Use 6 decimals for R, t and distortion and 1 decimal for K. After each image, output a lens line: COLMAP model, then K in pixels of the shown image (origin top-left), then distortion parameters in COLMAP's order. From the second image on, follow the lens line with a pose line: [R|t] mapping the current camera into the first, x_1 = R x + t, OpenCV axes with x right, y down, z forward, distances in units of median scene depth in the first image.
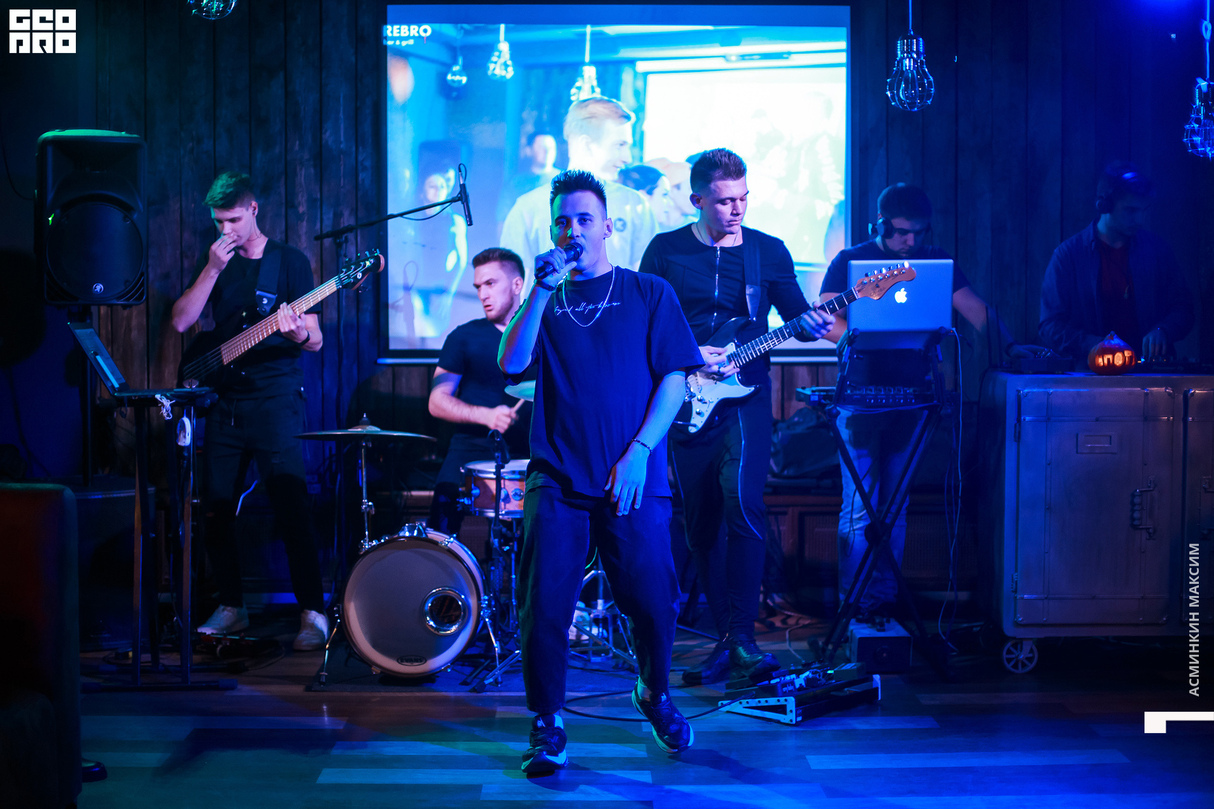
lens RADIAL K [[1705.3, 0, 607.0], [0, 1705.3, 404.5], [0, 0, 1]] dist [-0.105168, 0.011571]
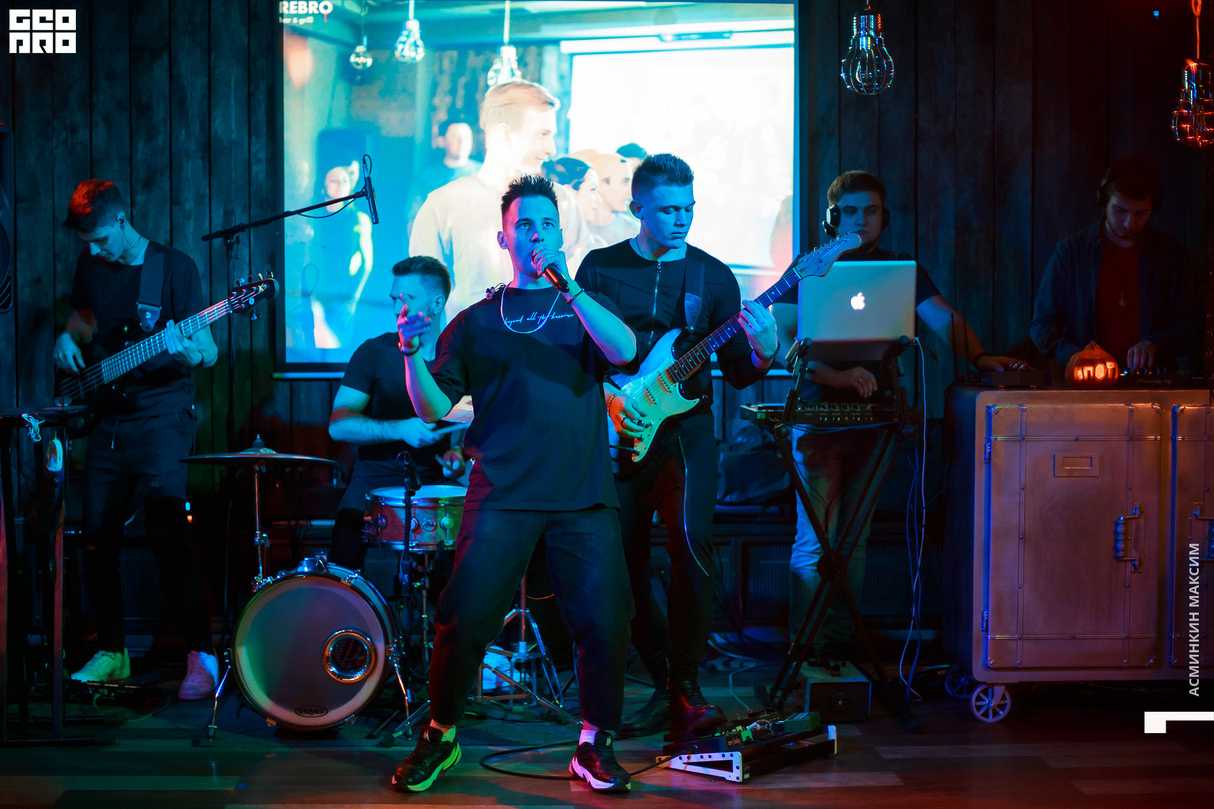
lens RADIAL K [[1854.0, 0, 552.4], [0, 1854.0, 419.3], [0, 0, 1]] dist [-0.099557, -0.030392]
pose [[0.999904, -0.002388, 0.013642, -0.001148], [0.002402, 0.999997, -0.000997, -0.001174], [-0.013639, 0.001030, 0.999906, 0.025673]]
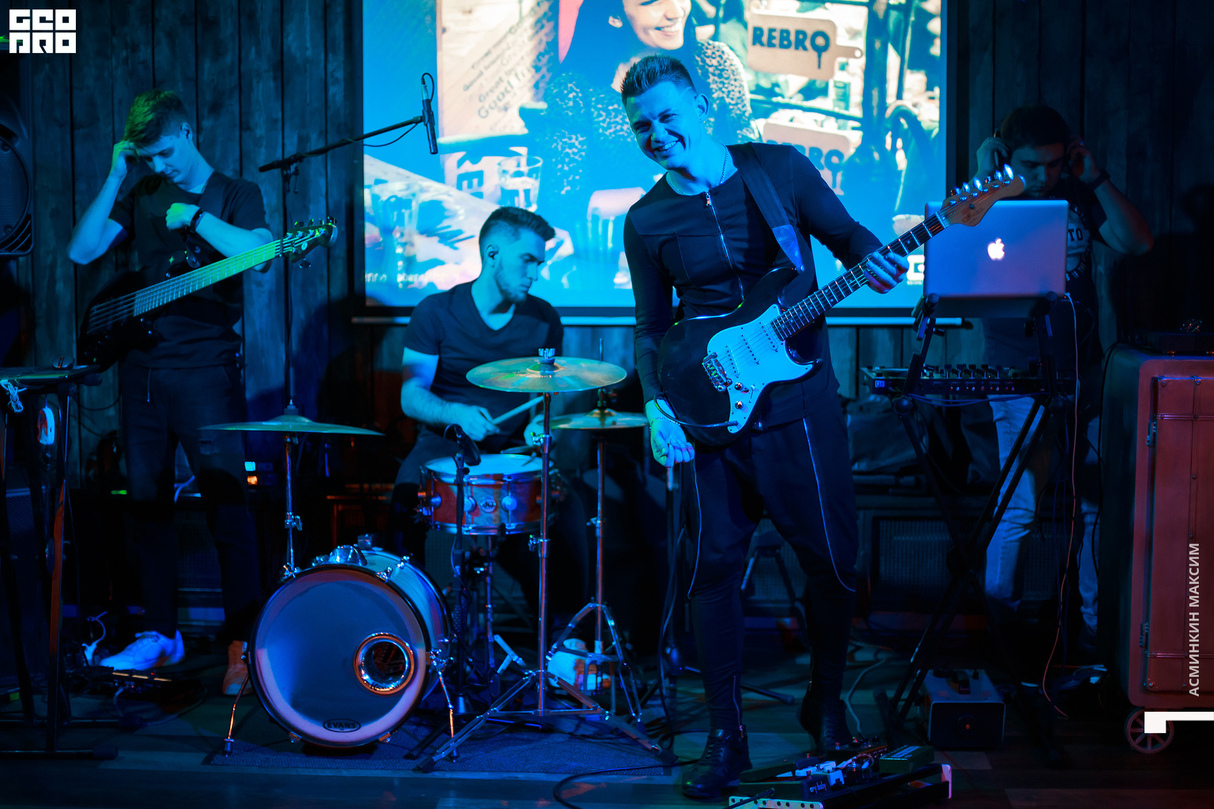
lens RADIAL K [[1752.3, 0, 607.0], [0, 1752.3, 404.5], [0, 0, 1]] dist [-0.110796, 0.033429]
pose [[0.997218, 0.008546, -0.074048, 0.054386], [-0.005271, 0.999004, 0.044319, -0.026141], [0.074353, -0.043805, 0.996269, 0.205063]]
